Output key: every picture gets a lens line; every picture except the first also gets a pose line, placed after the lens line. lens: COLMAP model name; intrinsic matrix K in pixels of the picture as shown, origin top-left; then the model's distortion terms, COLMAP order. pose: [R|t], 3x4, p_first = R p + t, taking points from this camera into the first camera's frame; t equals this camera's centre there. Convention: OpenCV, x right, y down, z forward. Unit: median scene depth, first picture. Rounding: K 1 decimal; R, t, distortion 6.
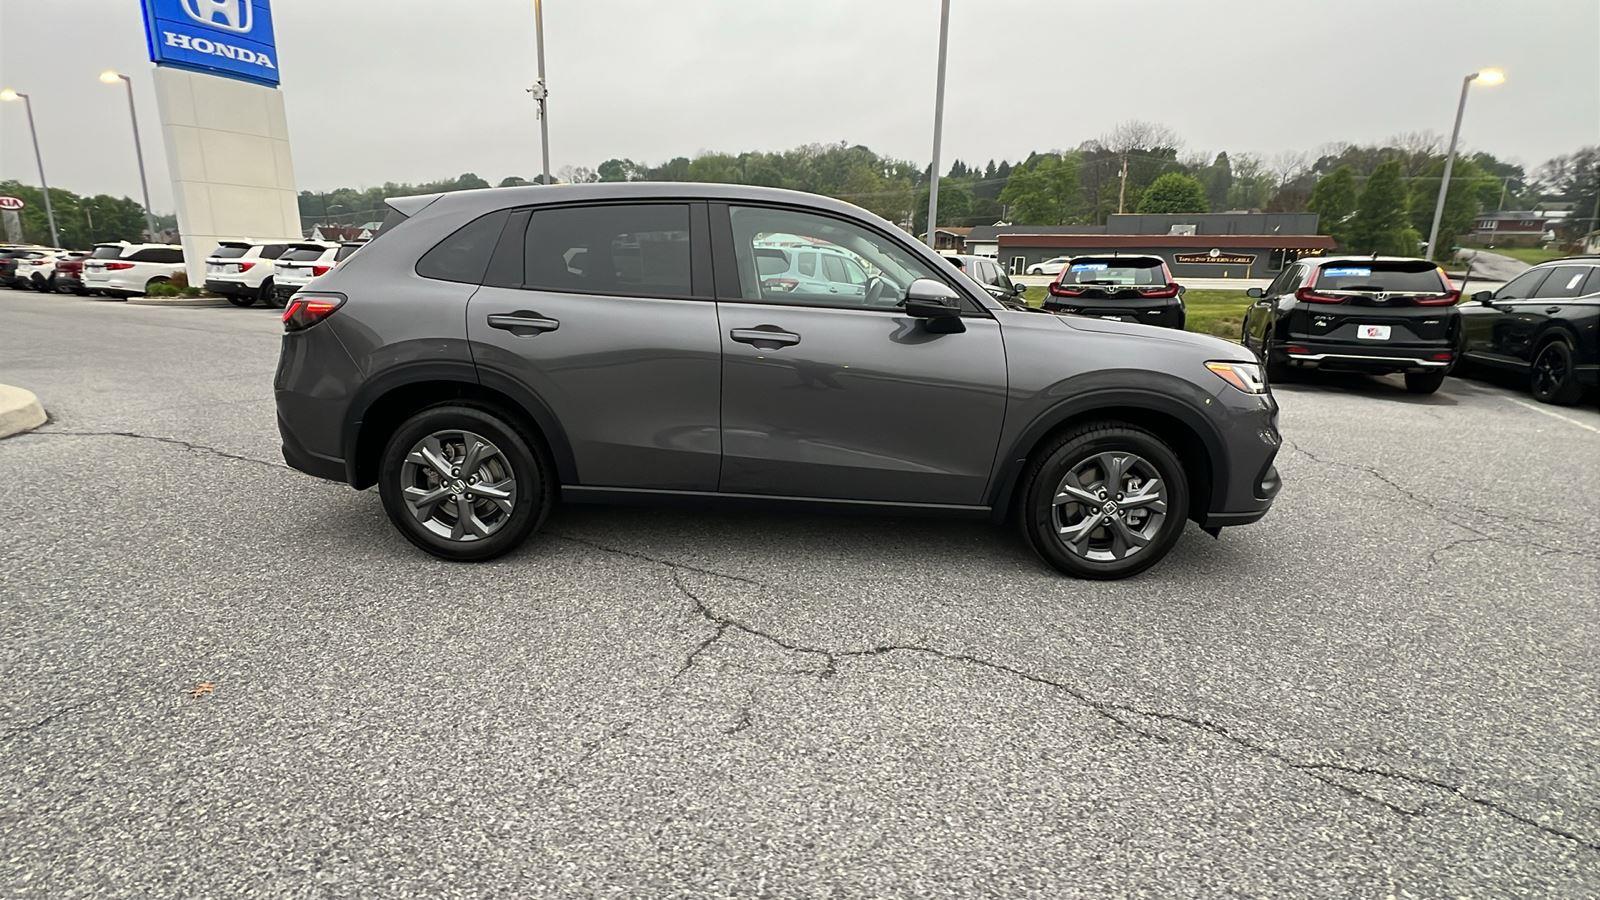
lens RADIAL K [[738.3, 0, 793.0], [0, 738.3, 449.5], [0, 0, 1]] dist [0.000481, -0.000520]
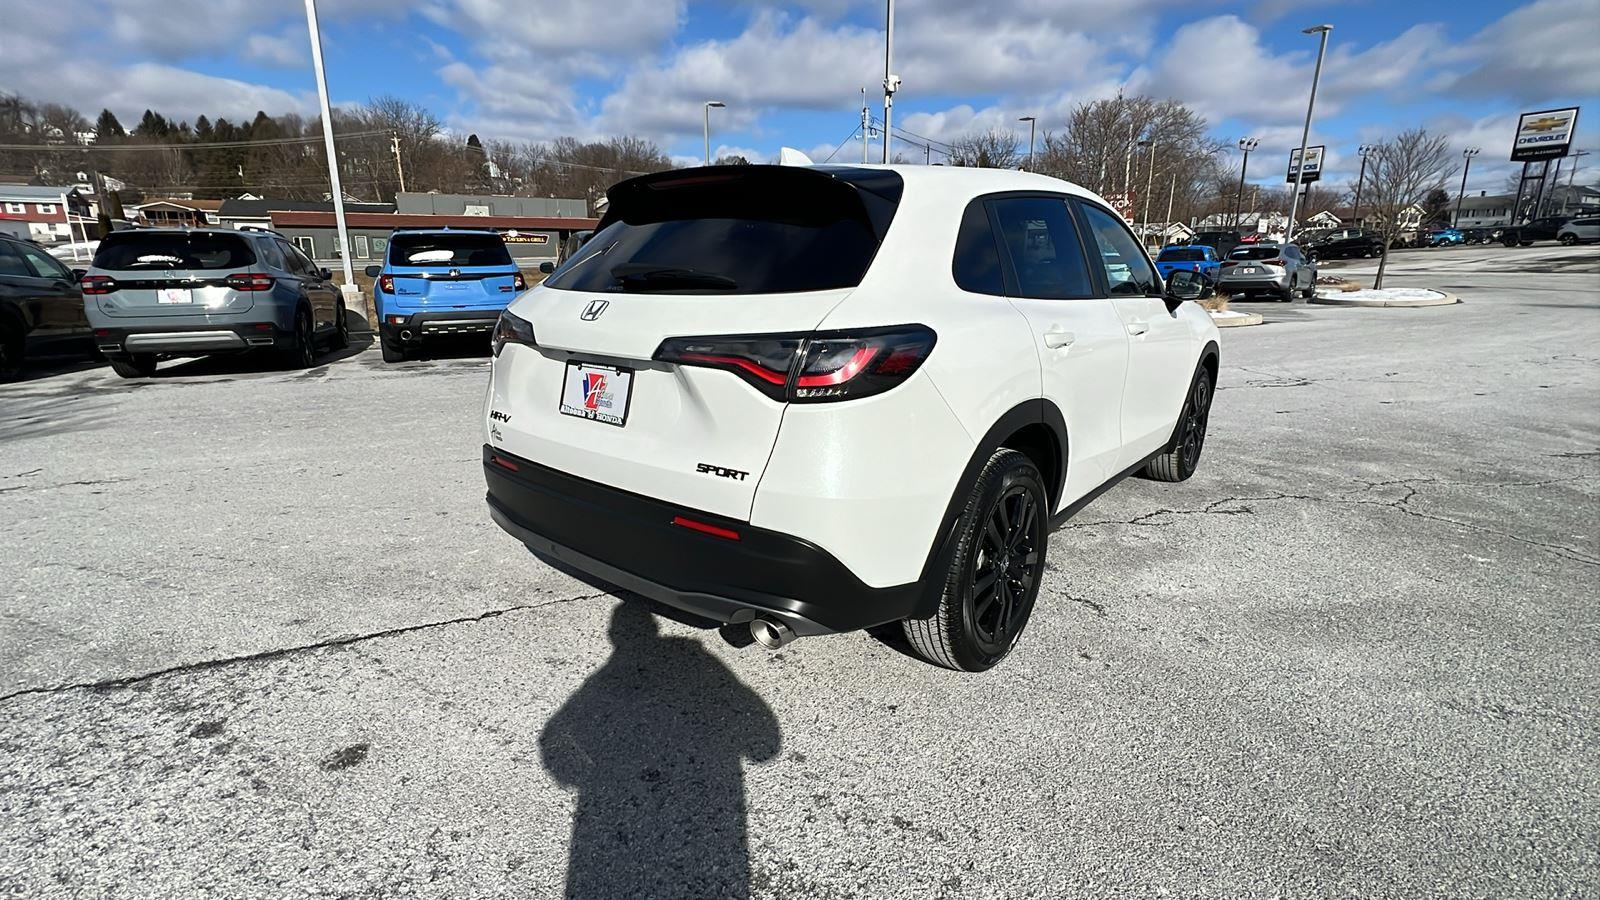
lens RADIAL K [[738.3, 0, 793.0], [0, 738.3, 449.5], [0, 0, 1]] dist [0.000481, -0.000520]
pose [[0.616222, -0.220644, 0.756034, -0.181380], [0.200476, 0.972278, 0.120351, -0.031208], [-0.761630, 0.077404, 0.643373, 0.102966]]
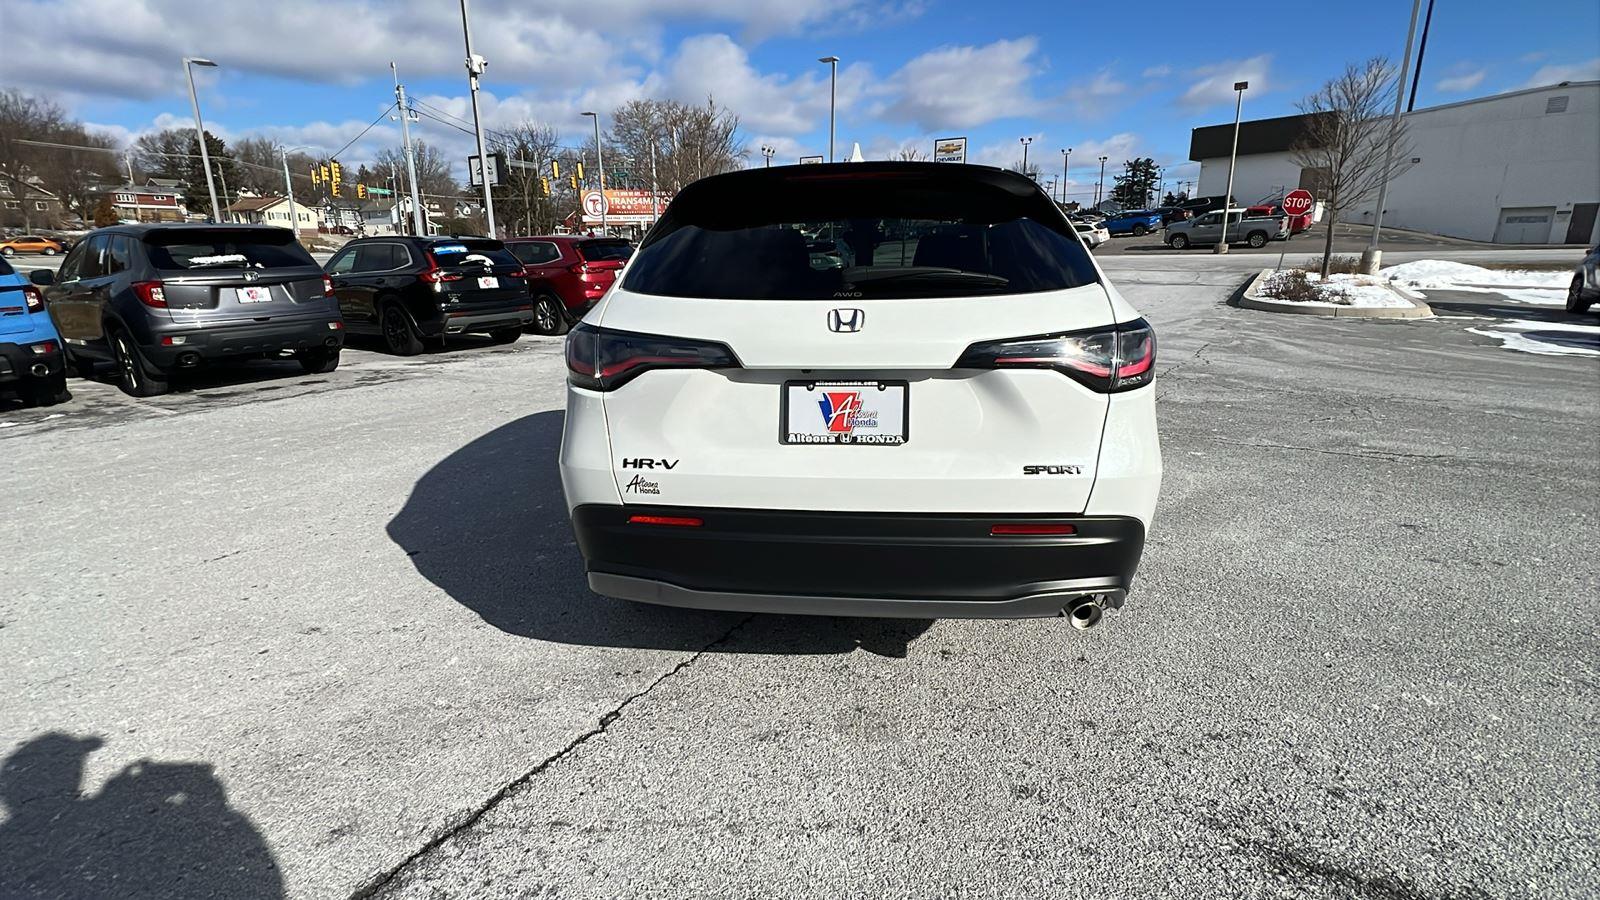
lens RADIAL K [[743.1, 0, 791.2], [0, 743.1, 445.9], [0, 0, 1]] dist [0.002306, 0.000022]
pose [[0.084196, -0.279534, 0.956437, -0.209707], [0.252620, 0.934475, 0.250877, -0.054285], [-0.963895, 0.220492, 0.149295, 0.188055]]
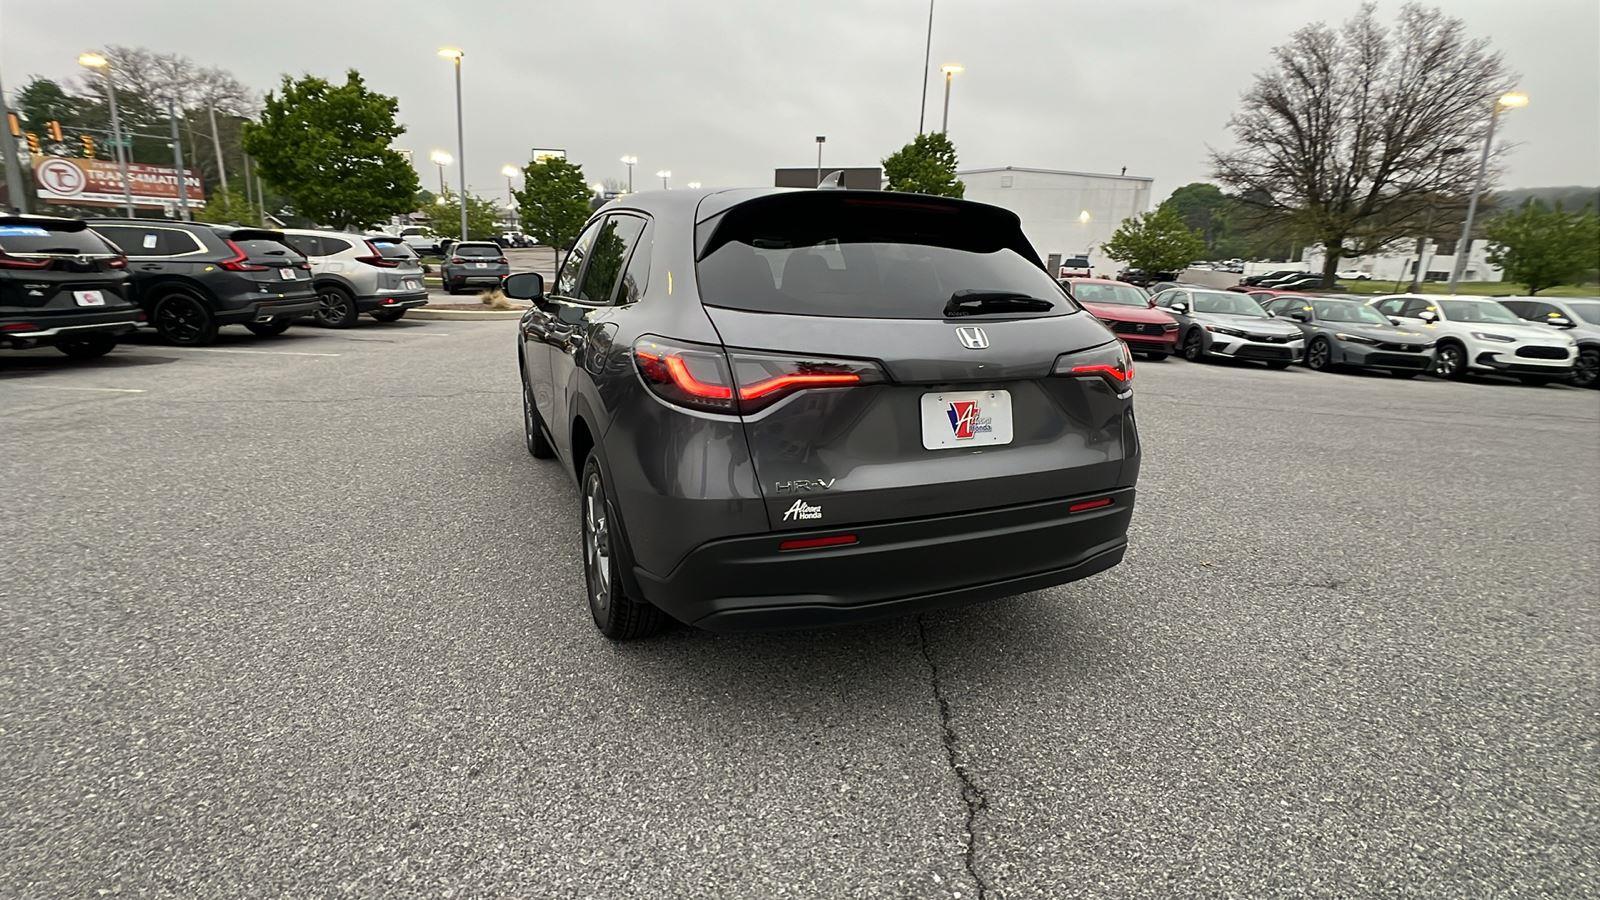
lens RADIAL K [[733.3, 0, 803.3], [0, 733.3, 447.5], [0, 0, 1]] dist [0.000266, -0.000431]
pose [[-0.432826, -0.253038, 0.865236, -0.196947], [0.168288, 0.920245, 0.353310, -0.069781], [-0.885630, 0.298531, -0.355723, 0.254438]]
